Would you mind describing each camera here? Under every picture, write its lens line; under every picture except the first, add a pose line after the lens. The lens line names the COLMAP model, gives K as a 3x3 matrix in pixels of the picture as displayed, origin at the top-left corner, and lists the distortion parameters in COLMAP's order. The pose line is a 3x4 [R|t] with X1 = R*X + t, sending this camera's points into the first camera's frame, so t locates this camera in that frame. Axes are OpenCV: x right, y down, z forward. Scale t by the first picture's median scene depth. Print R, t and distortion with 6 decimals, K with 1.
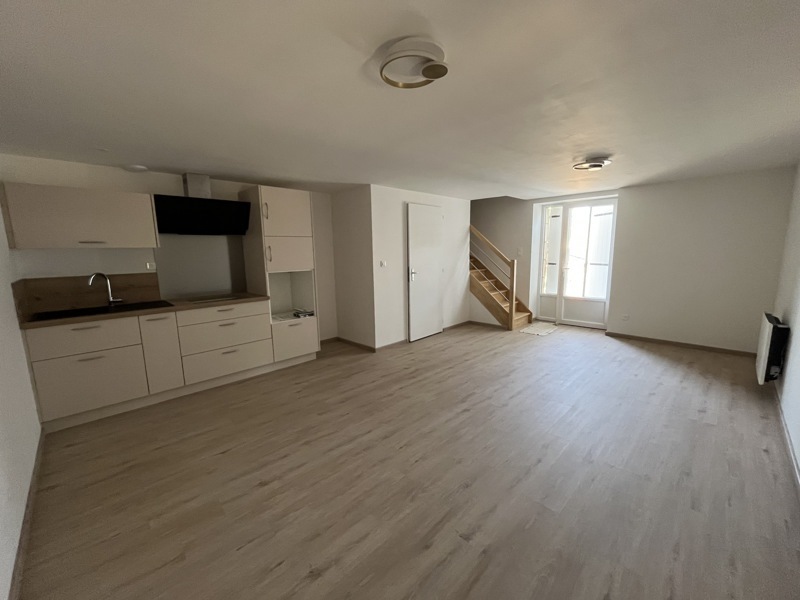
lens RADIAL K [[321.1, 0, 400.0], [0, 321.1, 300.0], [0, 0, 1]] dist [-0.002677, -0.000436]
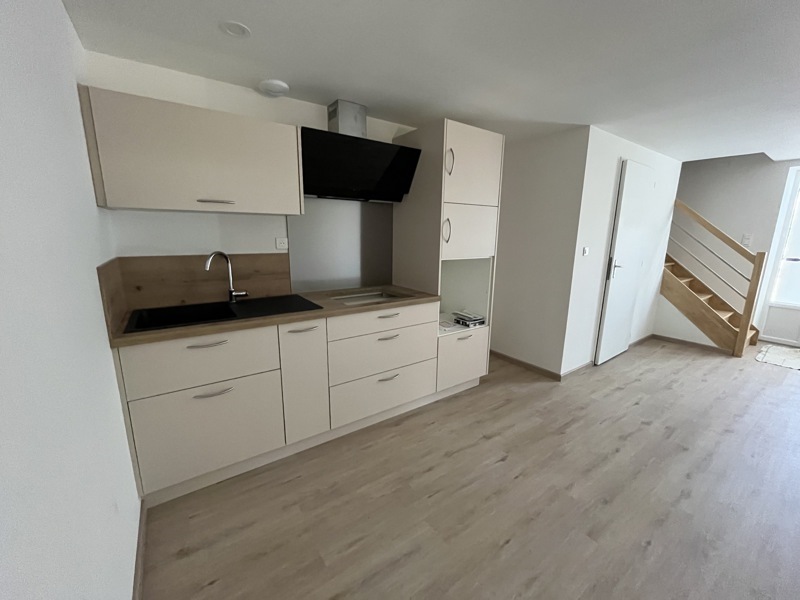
lens RADIAL K [[321.1, 0, 400.0], [0, 321.1, 300.0], [0, 0, 1]] dist [-0.002677, -0.000436]
pose [[0.985578, 0.062499, -0.157256, -0.384330], [-0.054174, 0.996921, 0.056687, -0.035654], [0.160314, -0.047350, 0.985930, 0.338058]]
